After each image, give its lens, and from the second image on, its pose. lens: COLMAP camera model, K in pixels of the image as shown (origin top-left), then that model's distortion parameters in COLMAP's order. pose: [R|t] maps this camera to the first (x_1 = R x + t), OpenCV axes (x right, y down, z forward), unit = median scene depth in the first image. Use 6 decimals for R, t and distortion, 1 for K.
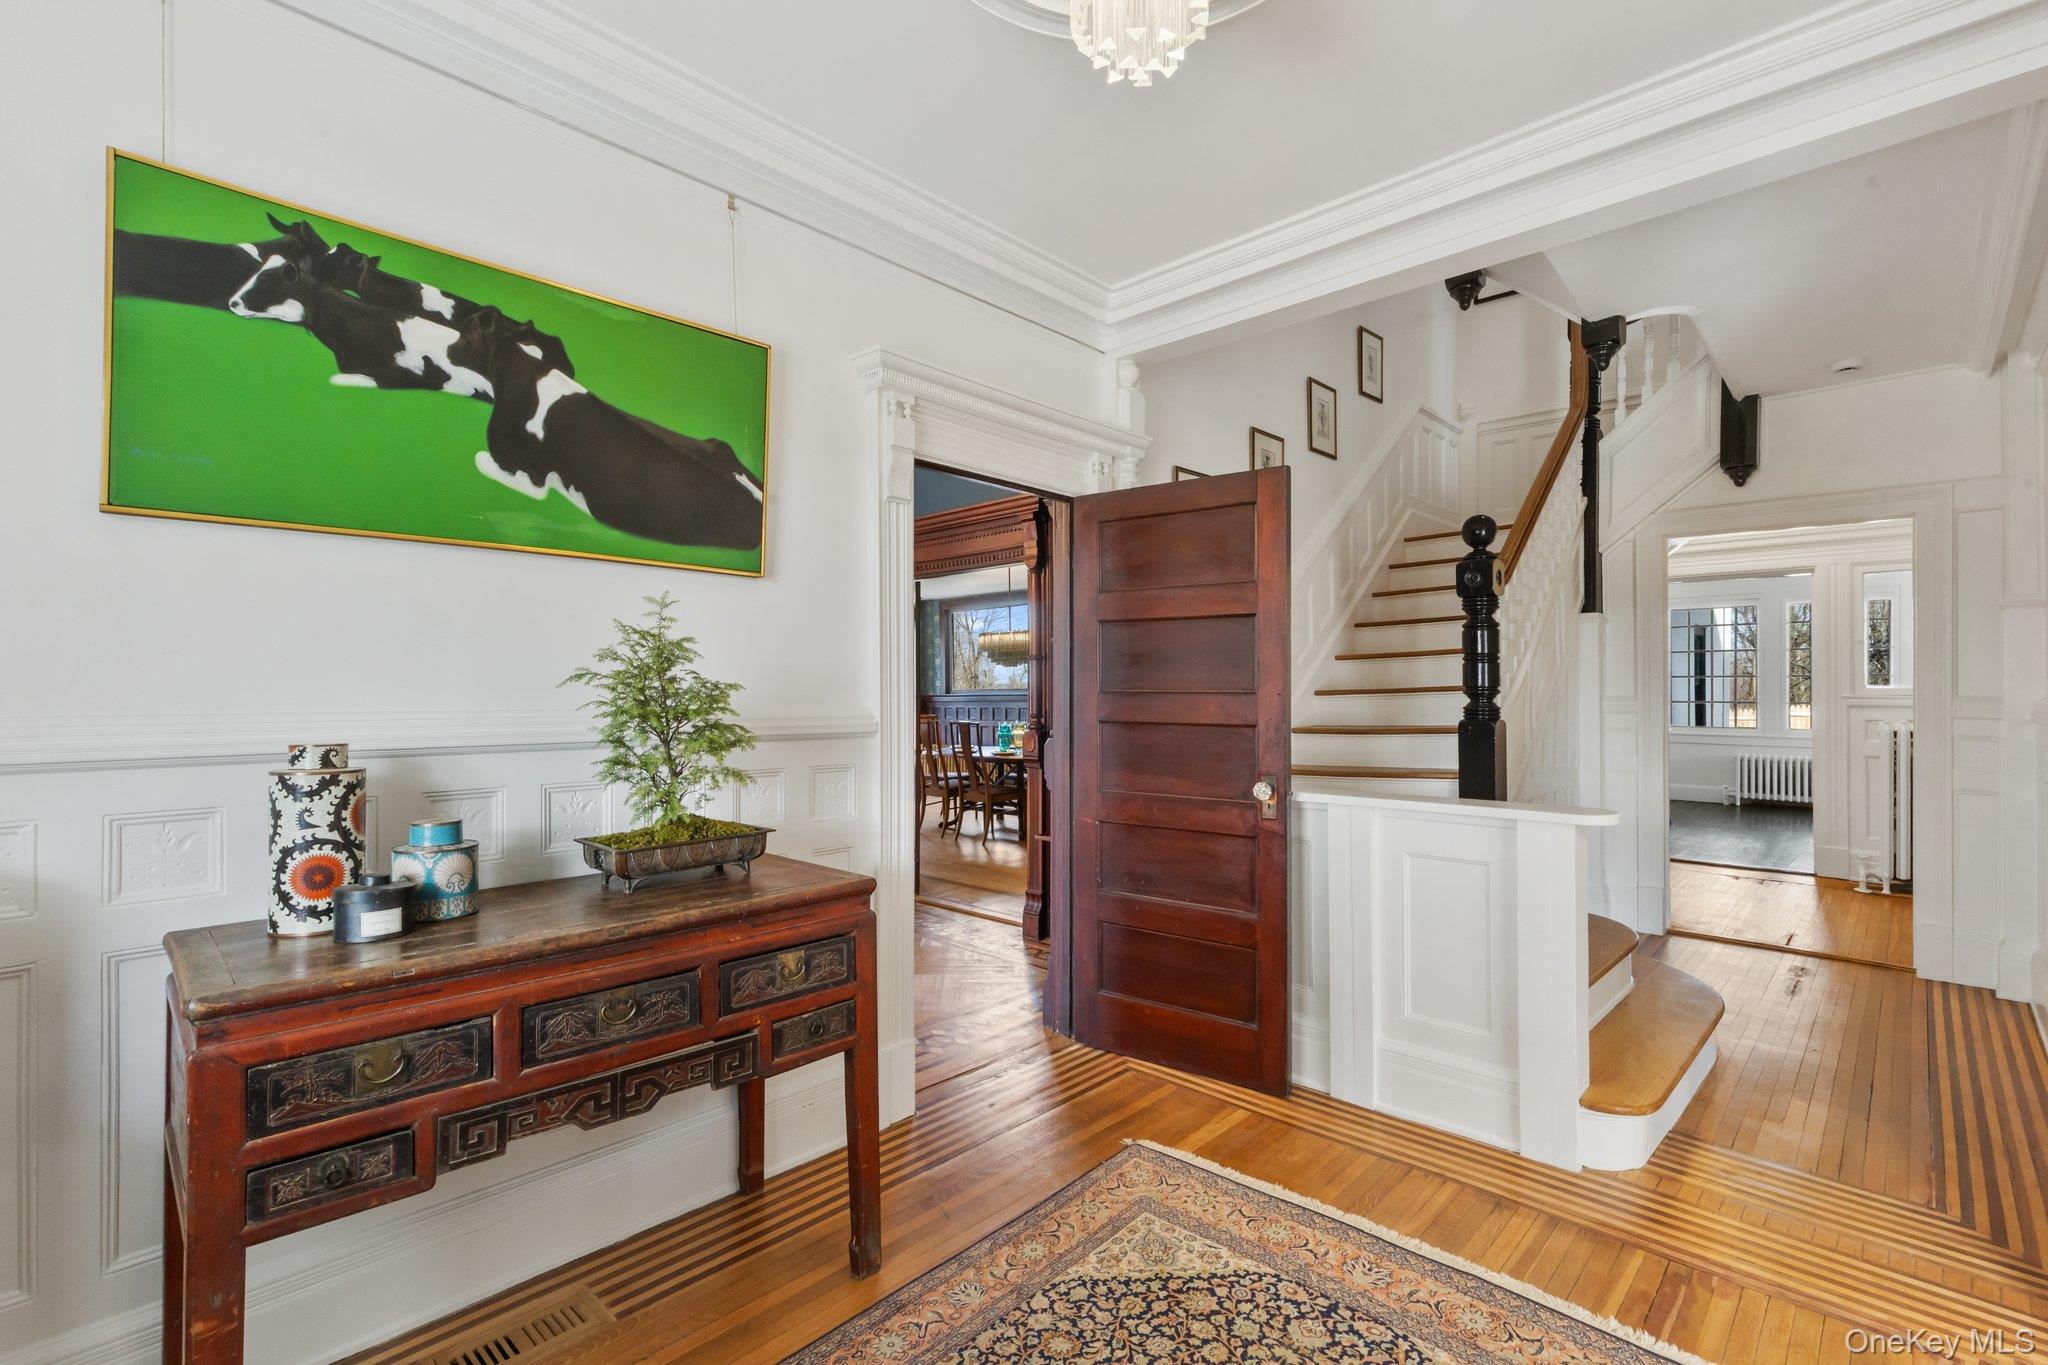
lens RADIAL K [[922.9, 0, 1017.2], [0, 922.9, 682.2], [0, 0, 1]] dist [-0.002192, -0.000966]
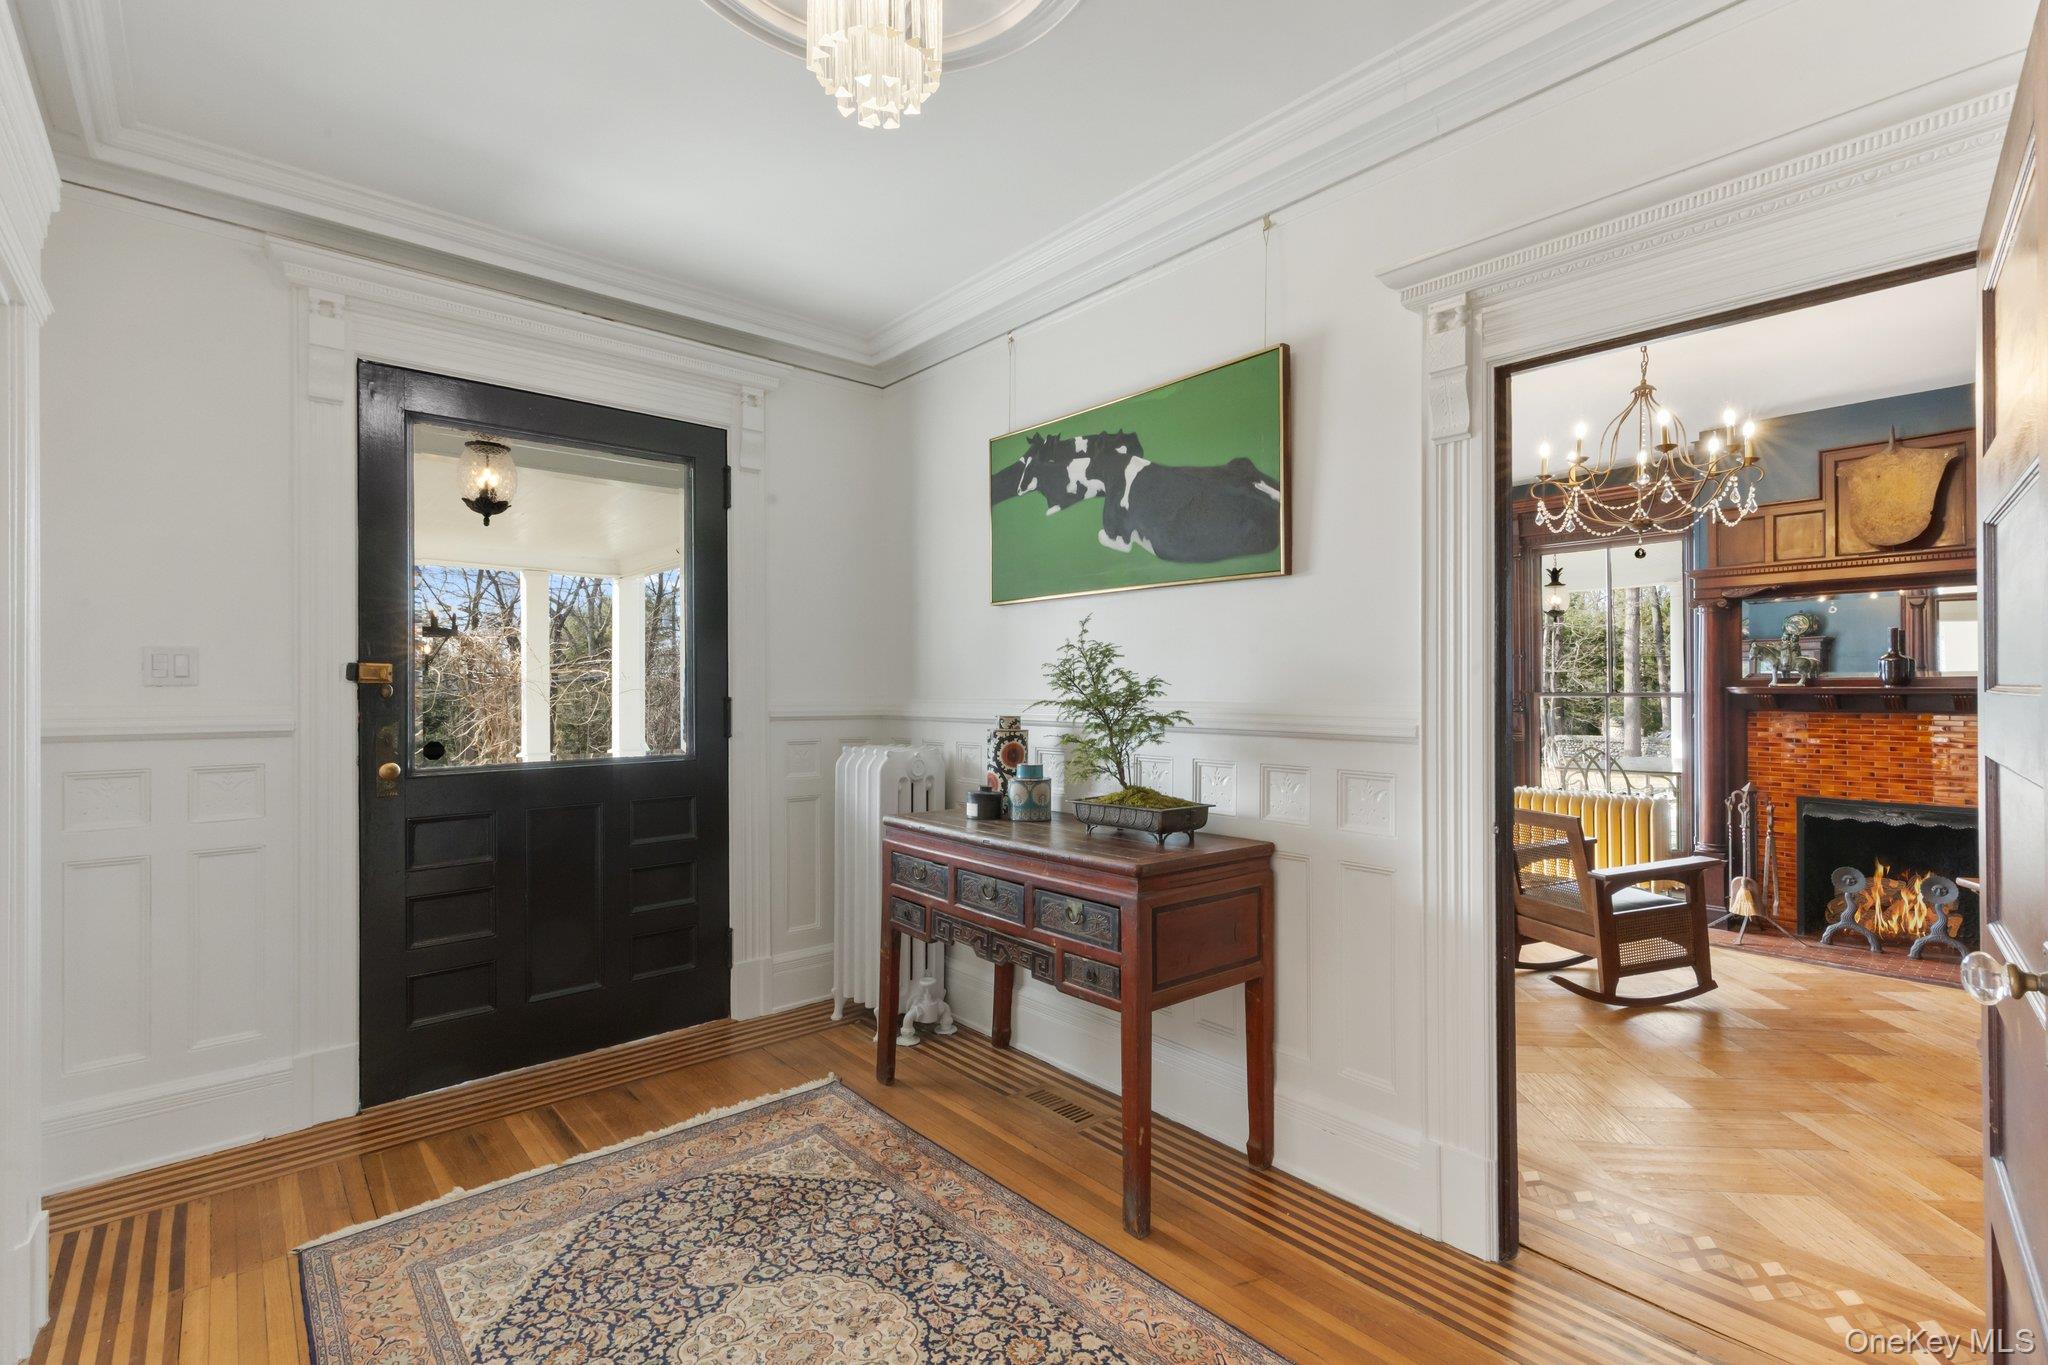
lens RADIAL K [[922.9, 0, 1017.9], [0, 922.9, 688.7], [0, 0, 1]] dist [-0.002192, -0.000966]
pose [[-0.090012, -0.000897, -0.995940, 0.937059], [0.008451, 0.999963, -0.001664, 0.012106], [0.995905, -0.008567, -0.090001, 0.991261]]
